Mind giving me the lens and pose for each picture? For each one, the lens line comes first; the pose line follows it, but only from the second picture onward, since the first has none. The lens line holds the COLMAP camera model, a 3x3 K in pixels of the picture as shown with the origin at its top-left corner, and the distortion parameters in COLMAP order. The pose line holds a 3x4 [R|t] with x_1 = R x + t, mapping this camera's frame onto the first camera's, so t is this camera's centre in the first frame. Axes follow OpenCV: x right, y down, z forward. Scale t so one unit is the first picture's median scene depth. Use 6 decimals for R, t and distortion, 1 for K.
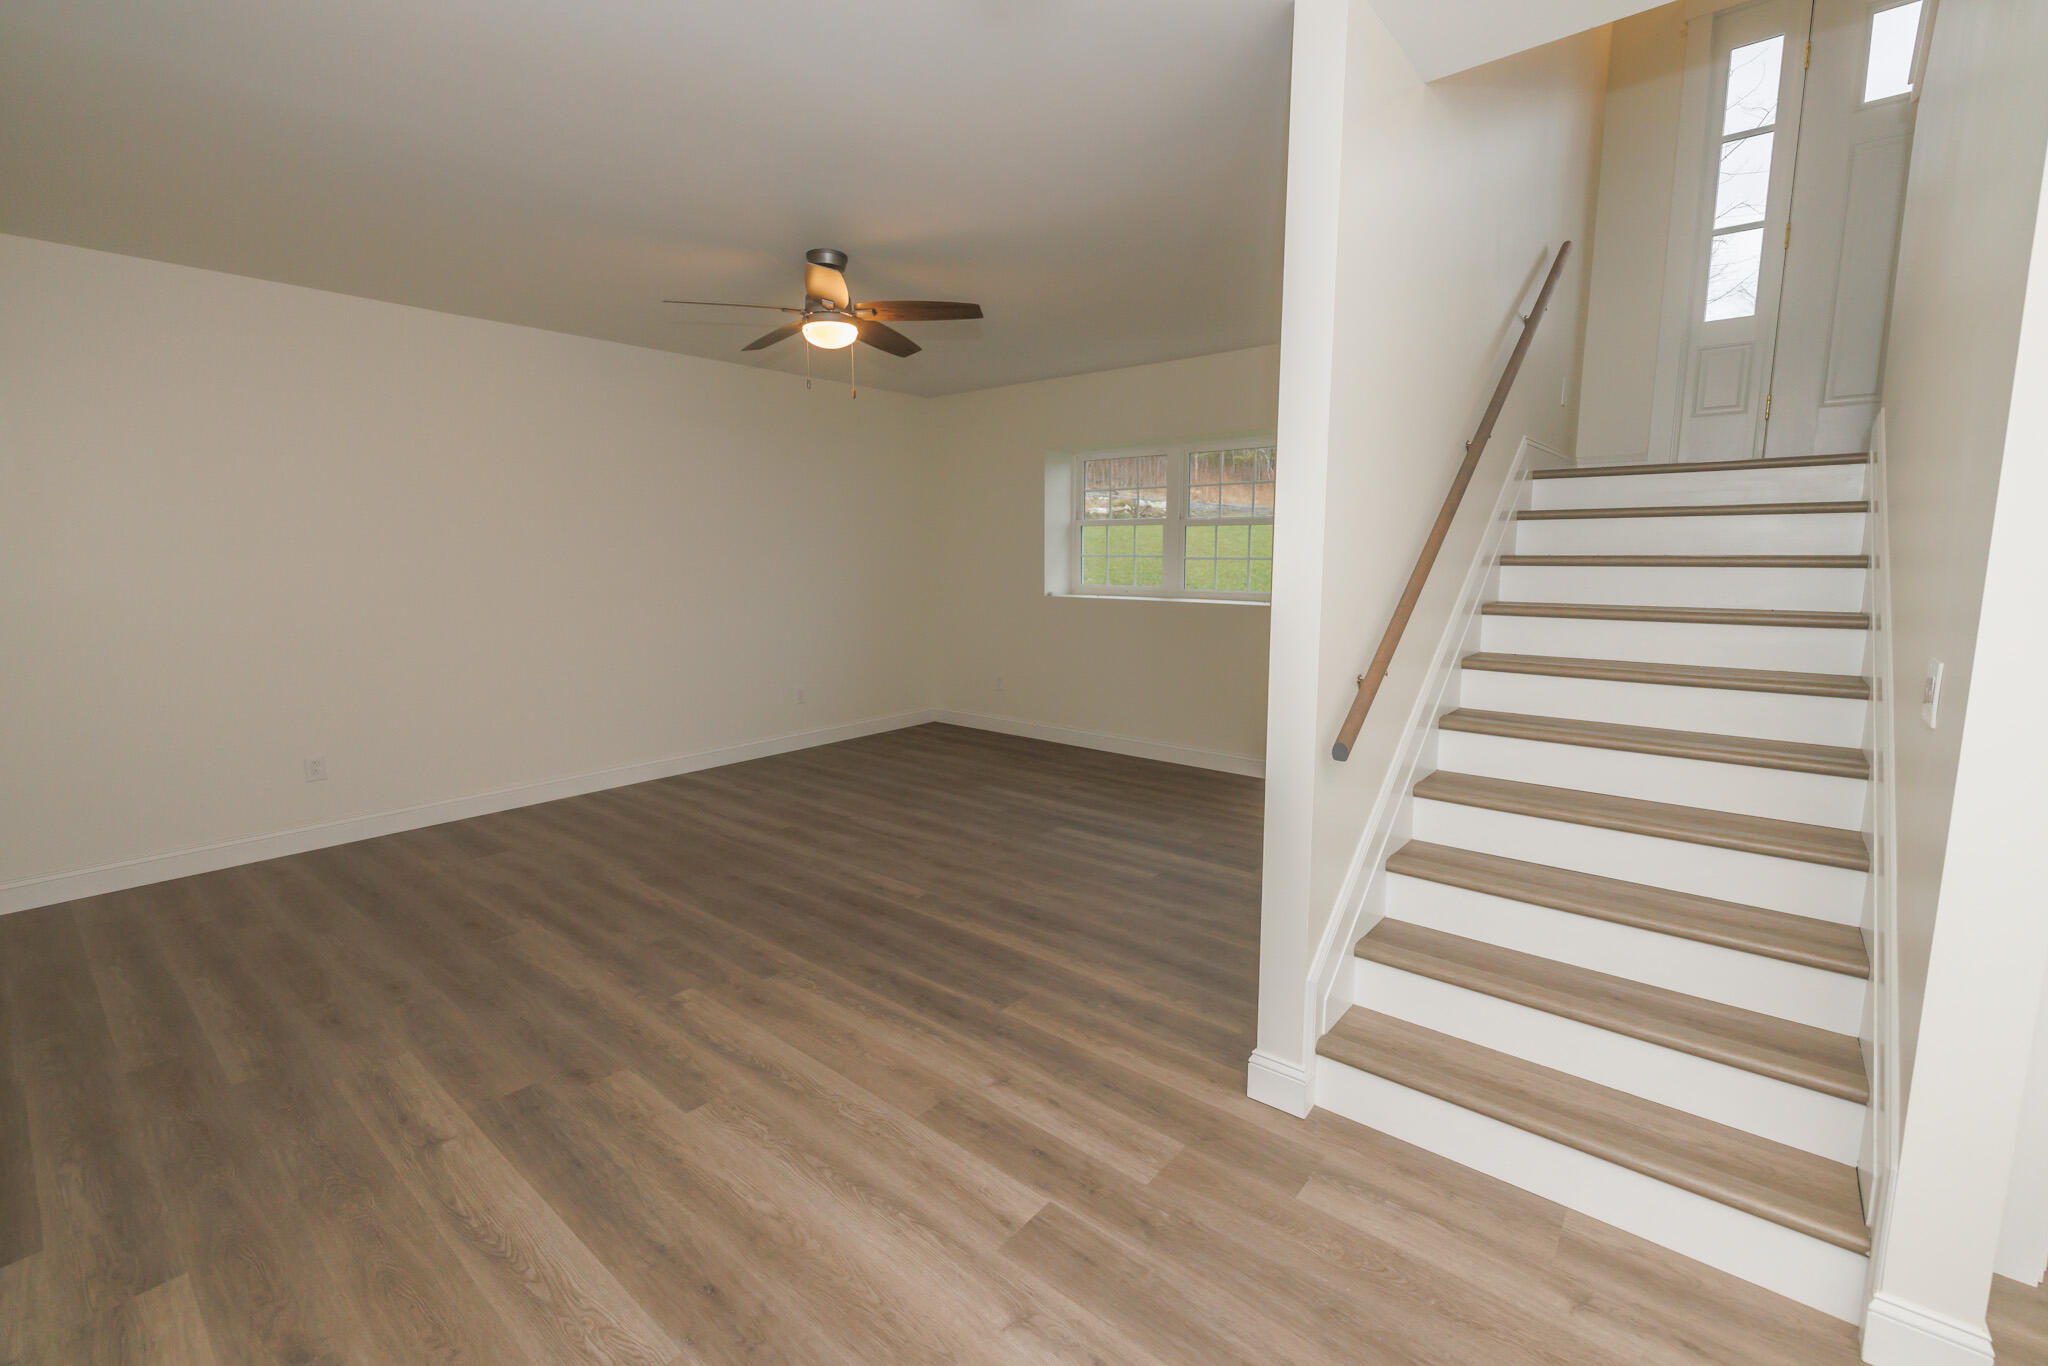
lens RADIAL K [[879.1, 0, 1024.0], [0, 879.1, 683.0], [0, 0, 1]] dist [0.000389, -0.000065]
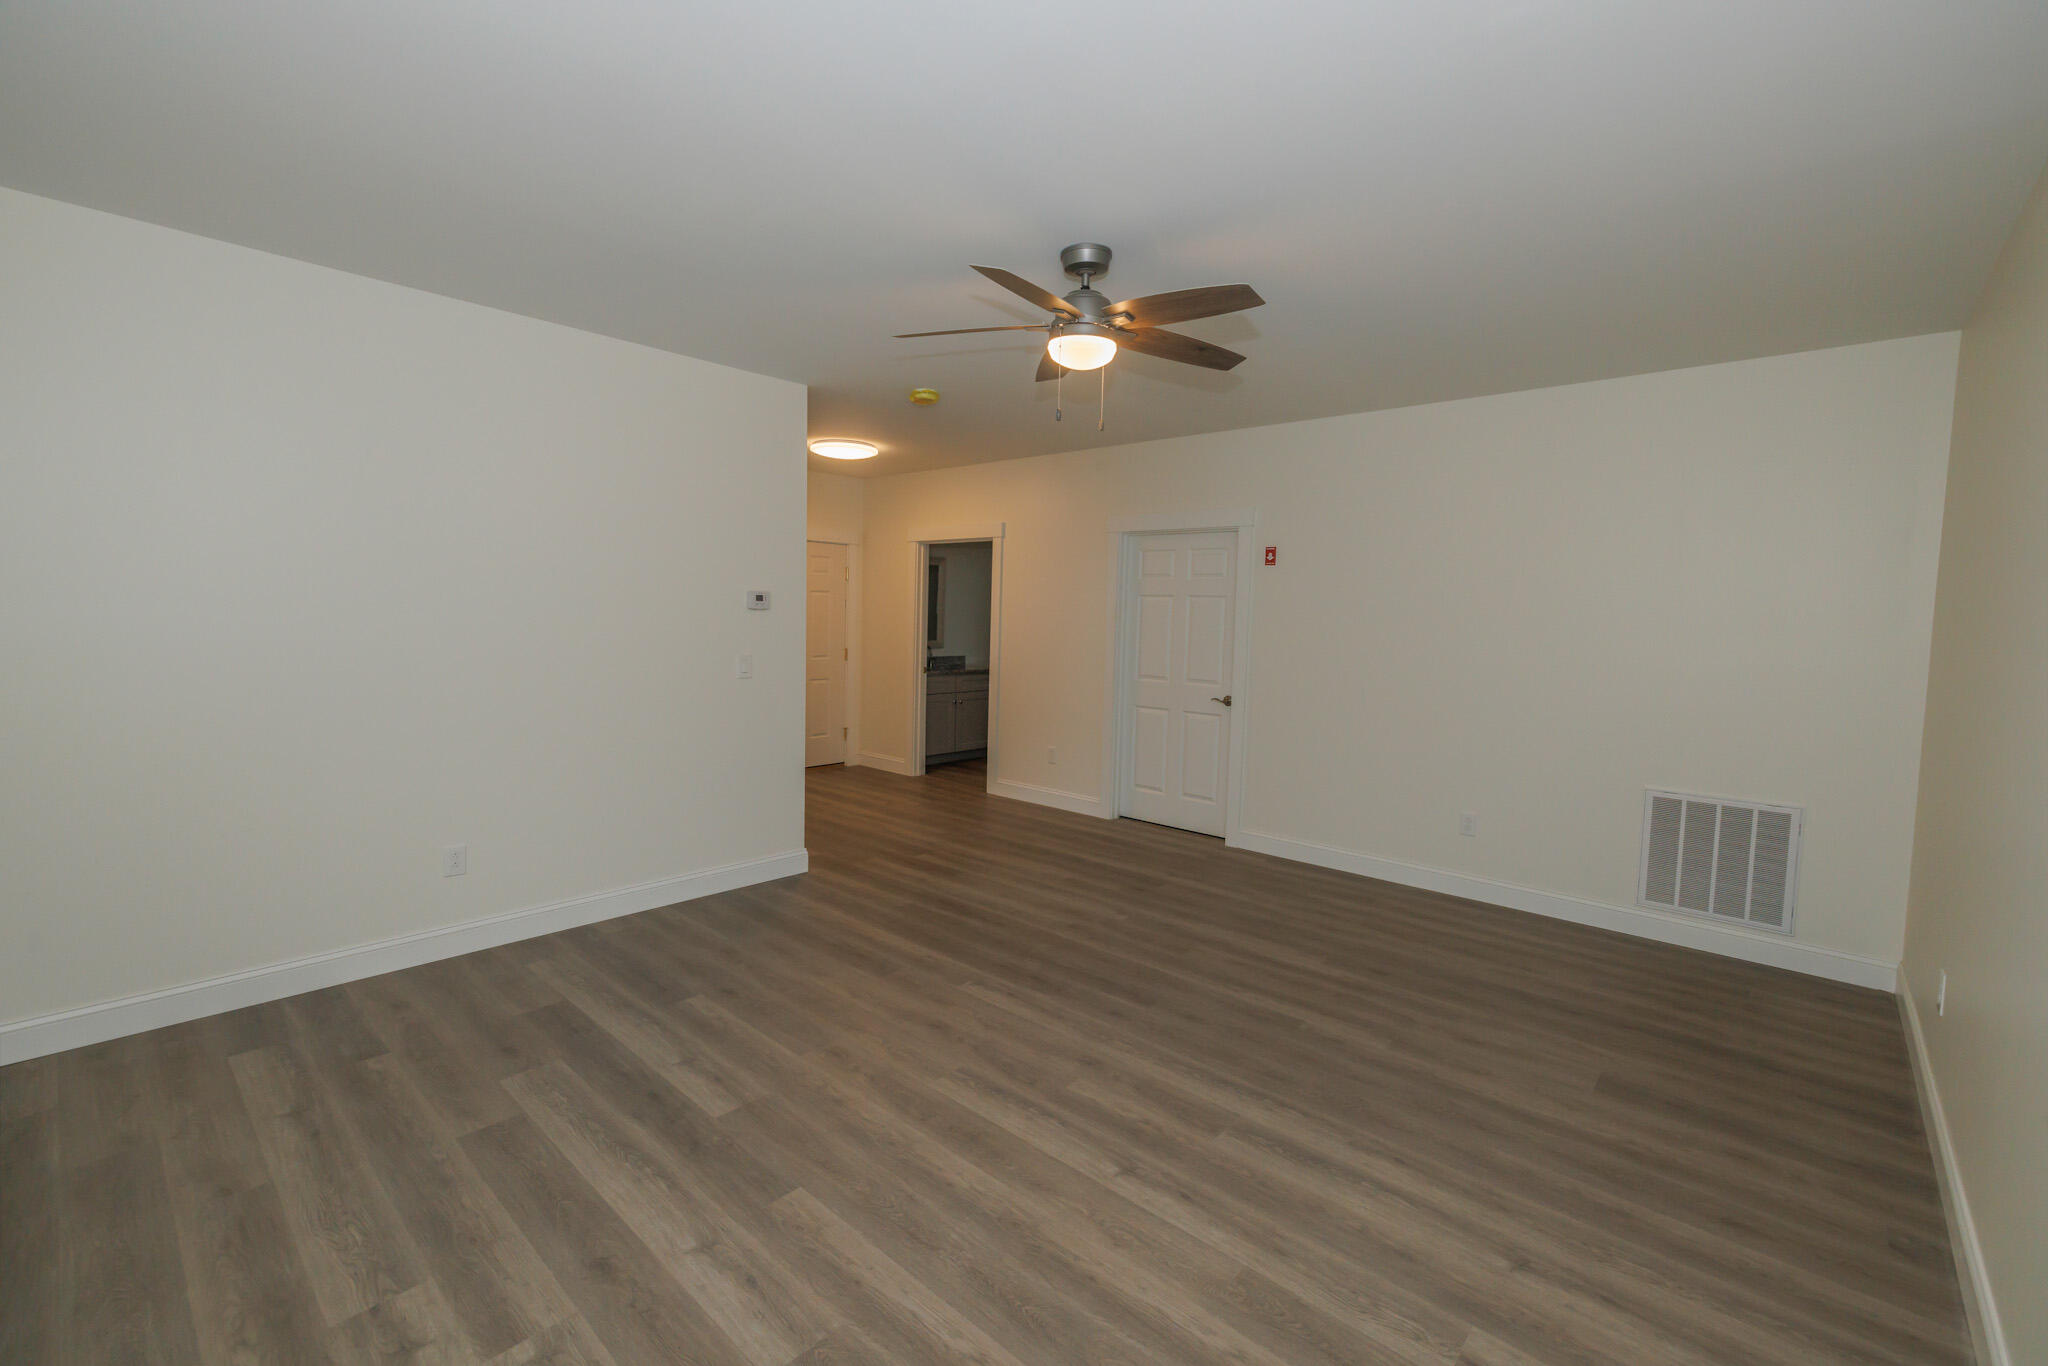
lens RADIAL K [[879.1, 0, 1024.0], [0, 879.1, 683.0], [0, 0, 1]] dist [0.000389, -0.000065]
pose [[-0.999160, -0.019205, 0.036194, -0.213577], [-0.010474, 0.973715, 0.227529, -0.296292], [-0.039612, 0.226959, -0.973098, 1.893712]]
